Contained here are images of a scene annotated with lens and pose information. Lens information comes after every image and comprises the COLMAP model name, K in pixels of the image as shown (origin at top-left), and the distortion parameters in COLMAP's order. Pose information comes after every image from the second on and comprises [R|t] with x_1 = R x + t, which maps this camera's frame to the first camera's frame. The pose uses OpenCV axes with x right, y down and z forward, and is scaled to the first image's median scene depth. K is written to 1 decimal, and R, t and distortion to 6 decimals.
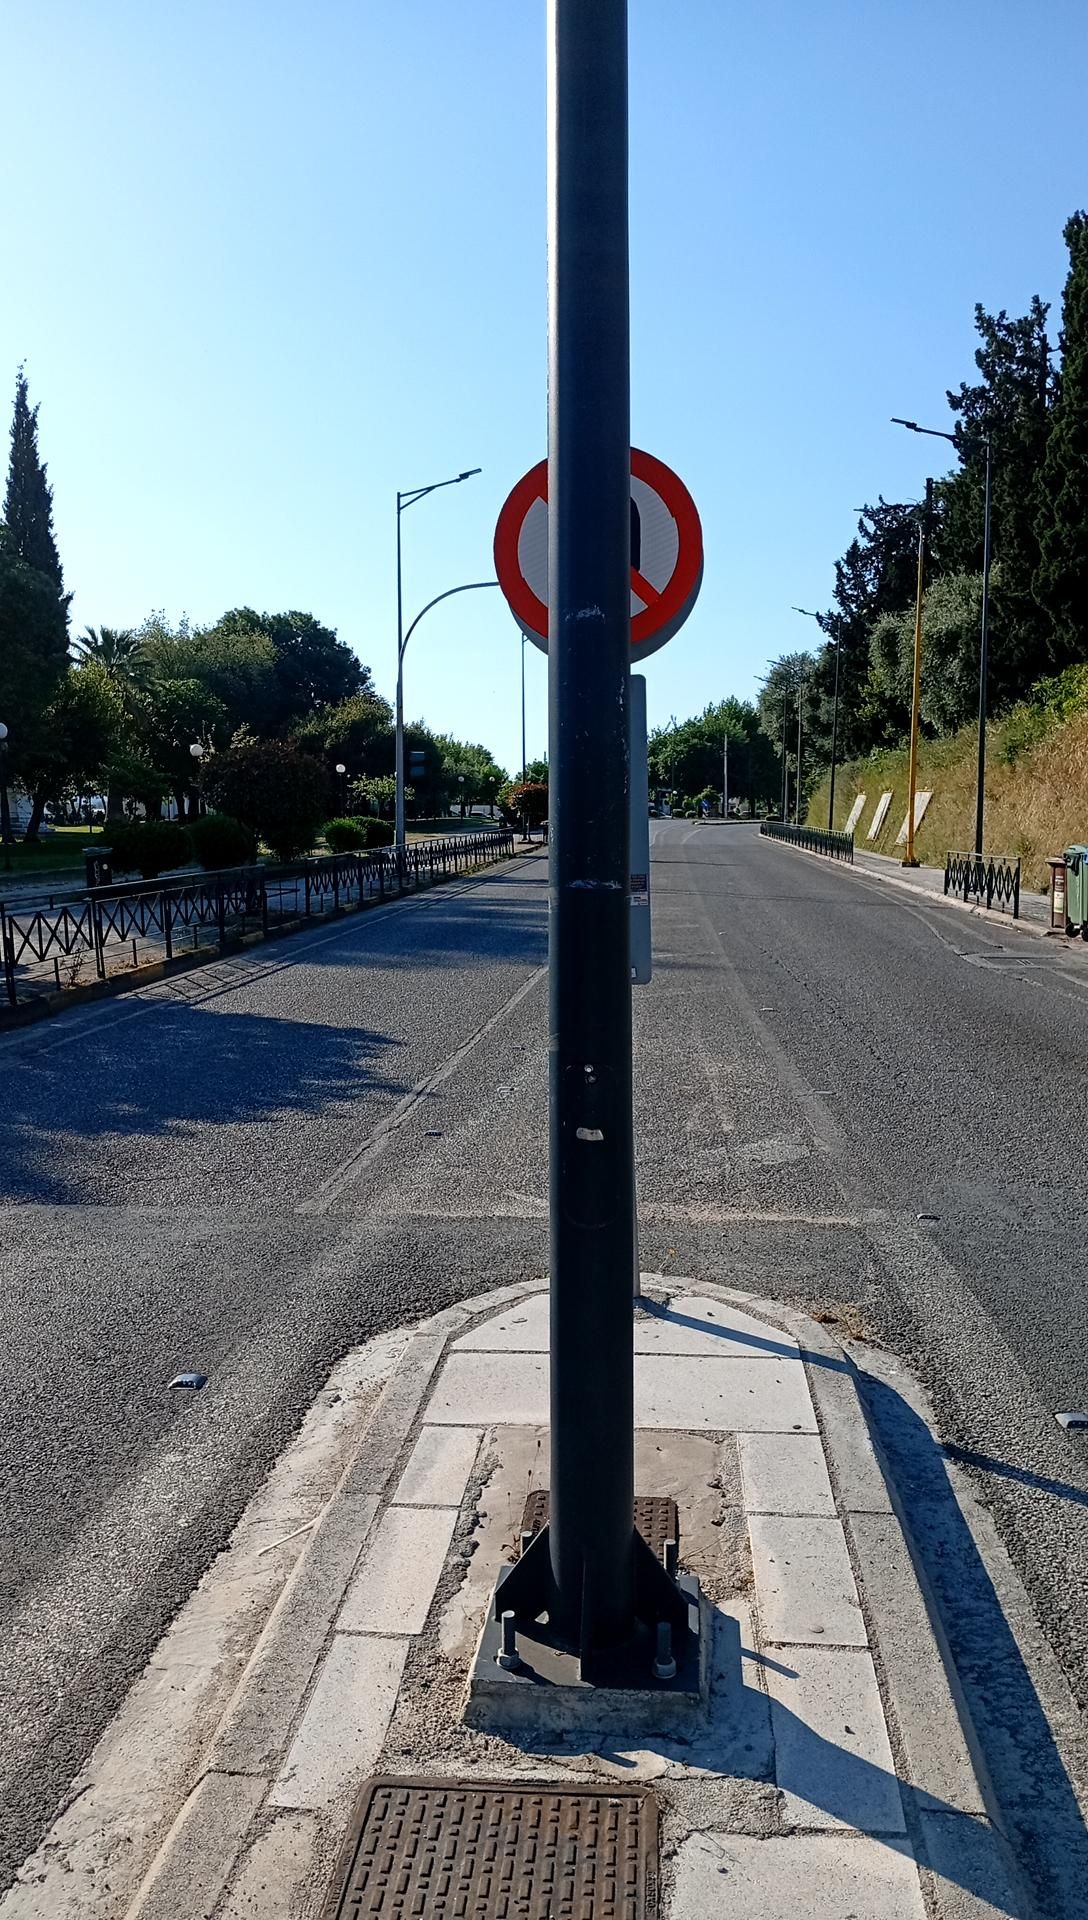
lens RADIAL K [[1469.4, 0, 563.1], [0, 1469.4, 954.2], [0, 0, 1]] dist [0.087211, -0.214992]
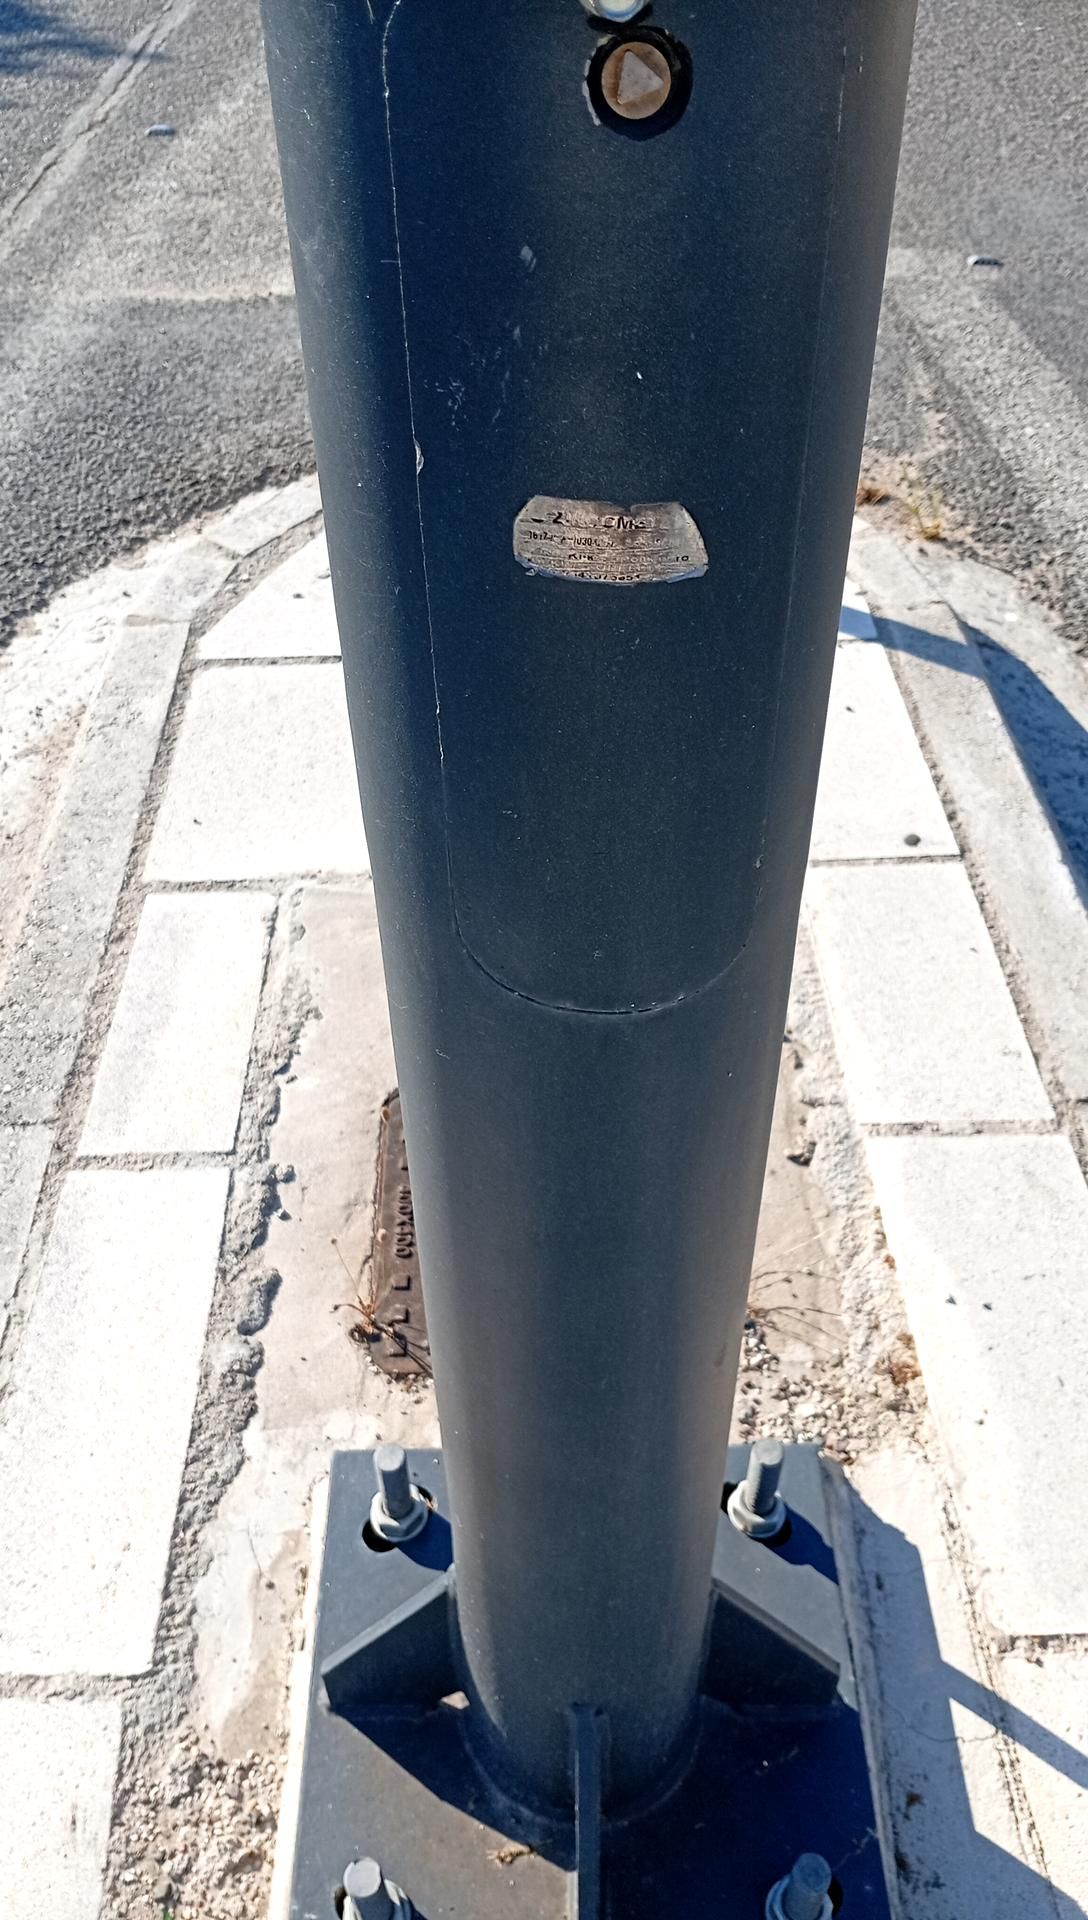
lens RADIAL K [[1469.4, 0, 563.1], [0, 1469.4, 954.2], [0, 0, 1]] dist [0.087211, -0.214992]
pose [[0.993496, -0.081448, 0.079569, -0.000369], [0.016091, 0.792221, 0.610022, 0.041924], [-0.112721, -0.604775, 0.788379, 0.537401]]
